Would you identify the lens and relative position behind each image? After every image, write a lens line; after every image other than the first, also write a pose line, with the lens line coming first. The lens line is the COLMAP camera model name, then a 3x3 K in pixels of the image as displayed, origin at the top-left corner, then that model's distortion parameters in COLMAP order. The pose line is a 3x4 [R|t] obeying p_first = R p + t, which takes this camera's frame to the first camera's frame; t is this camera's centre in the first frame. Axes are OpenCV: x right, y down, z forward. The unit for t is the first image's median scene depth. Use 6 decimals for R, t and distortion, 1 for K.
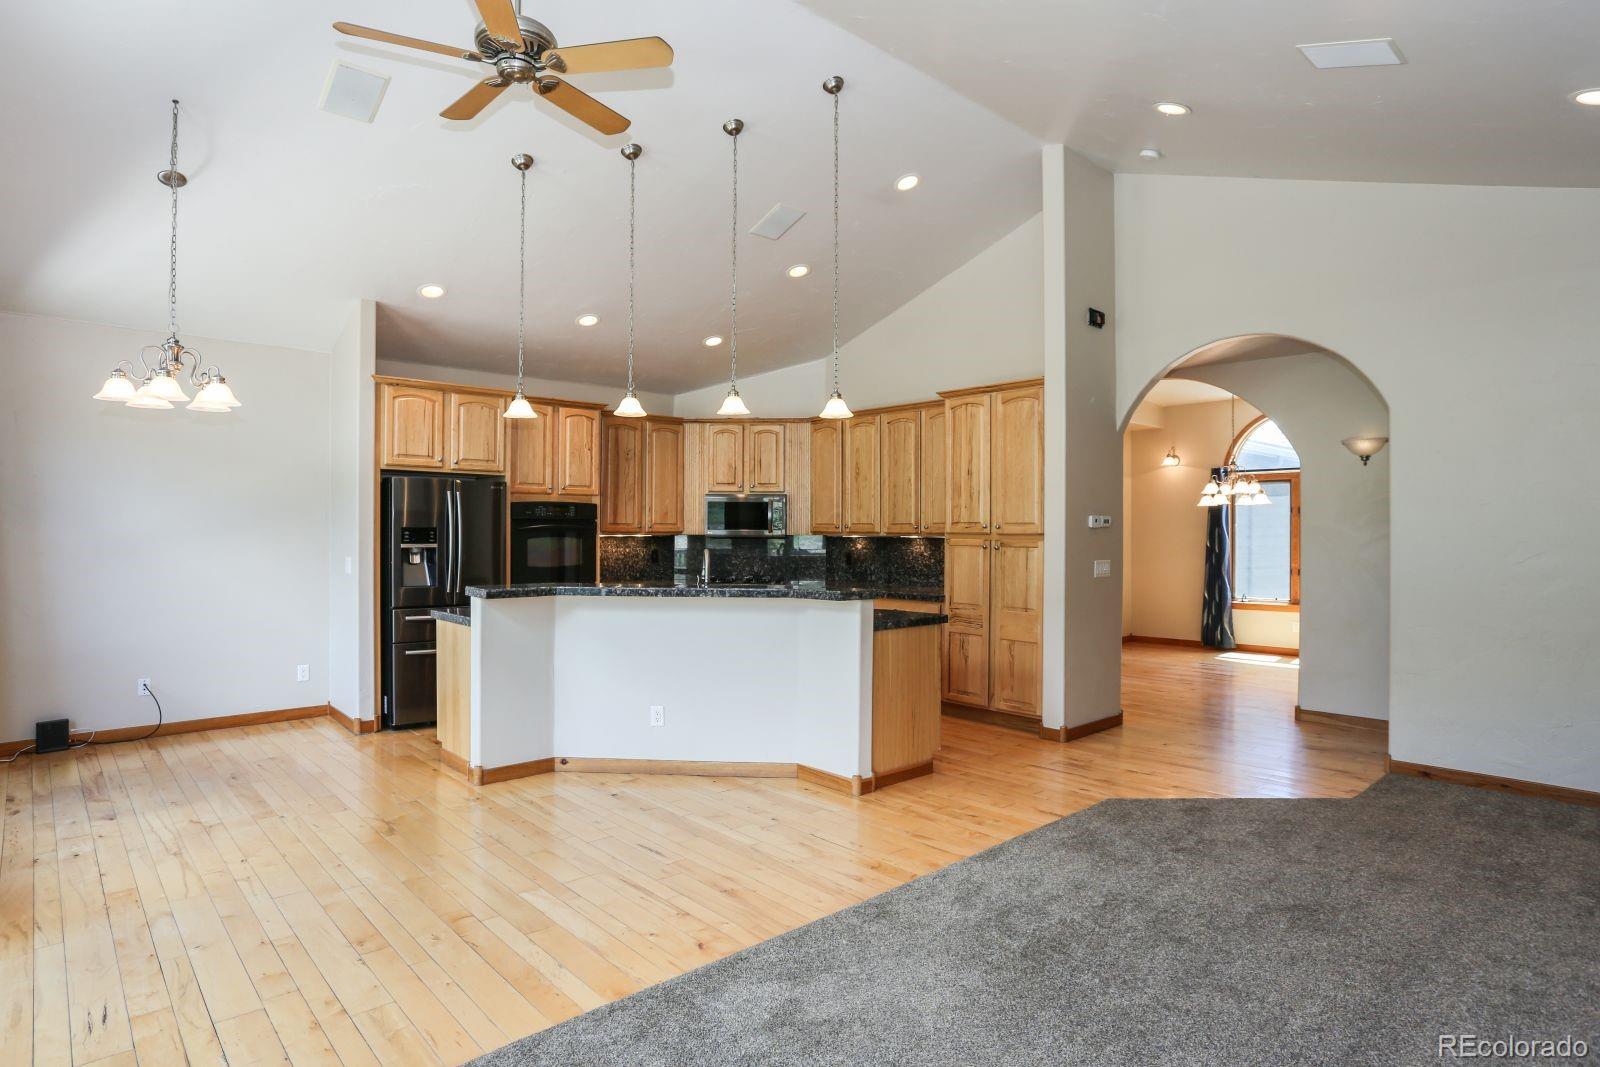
lens RADIAL K [[870.3, 0, 795.8], [0, 870.3, 529.7], [0, 0, 1]] dist [-0.020456, 0.004511]
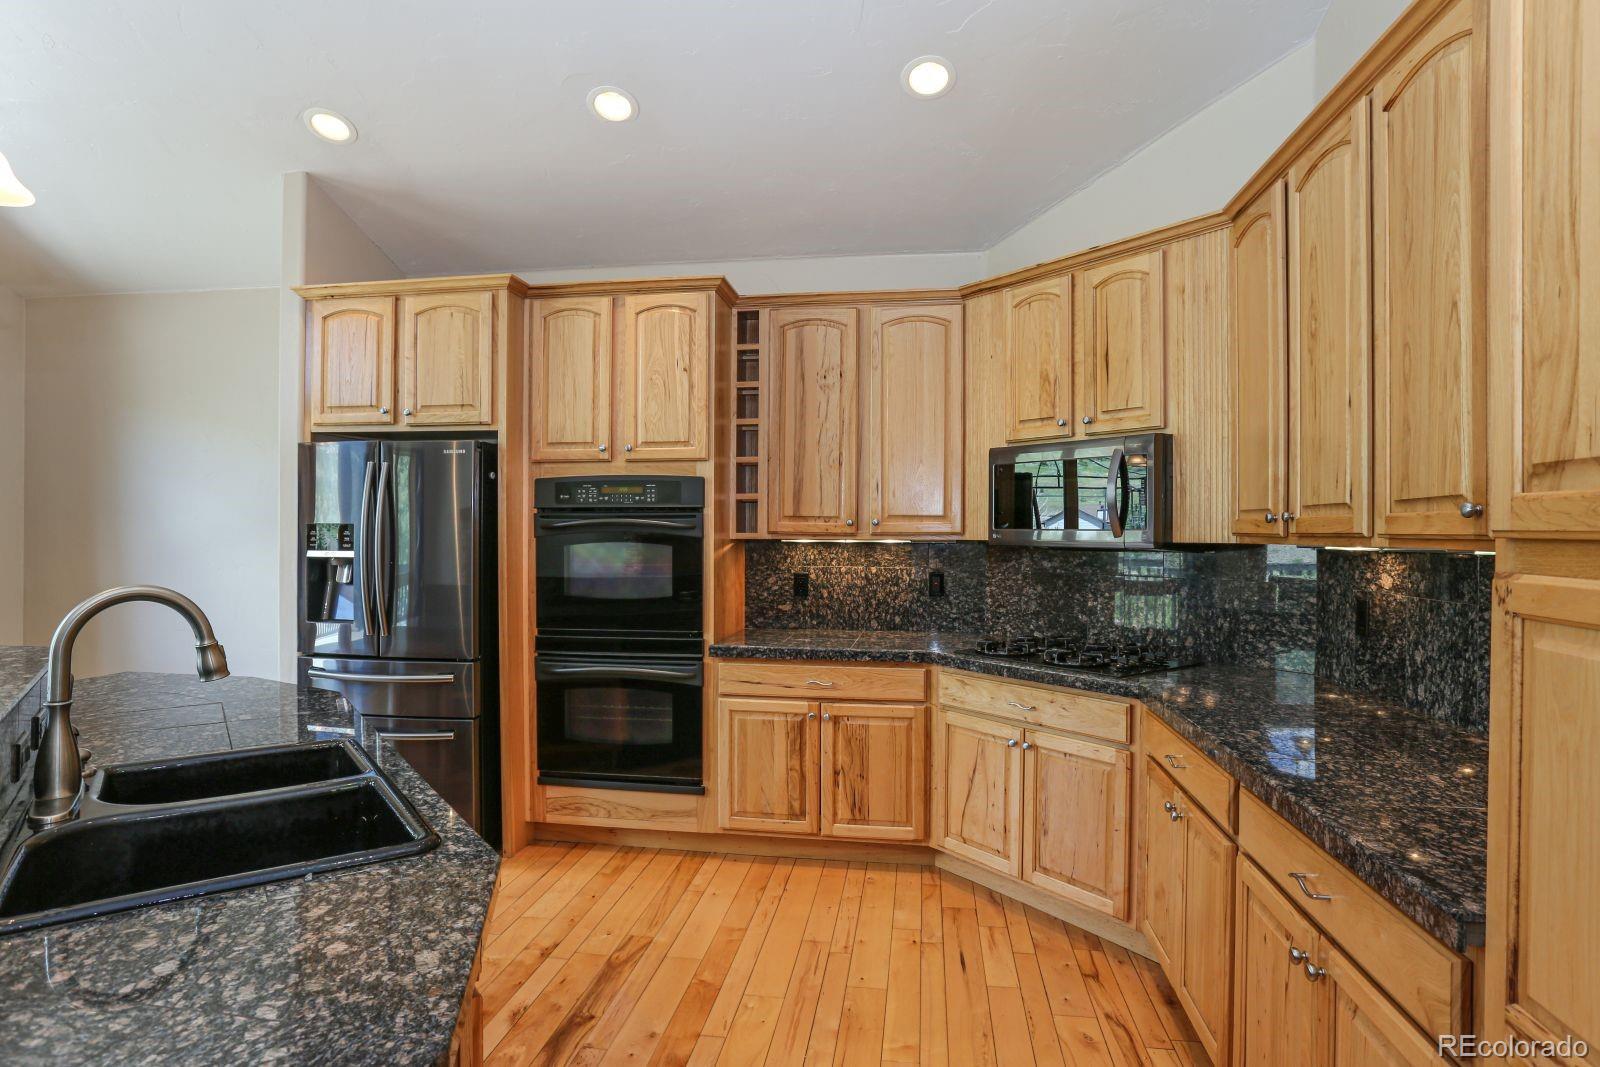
lens RADIAL K [[870.3, 0, 794.3], [0, 870.3, 533.9], [0, 0, 1]] dist [-0.020456, 0.004511]
pose [[0.621418, 0.000325, -0.783479, 0.206540], [-0.001371, 0.999999, -0.000673, 0.003690], [0.783478, 0.001492, 0.621418, 0.751486]]
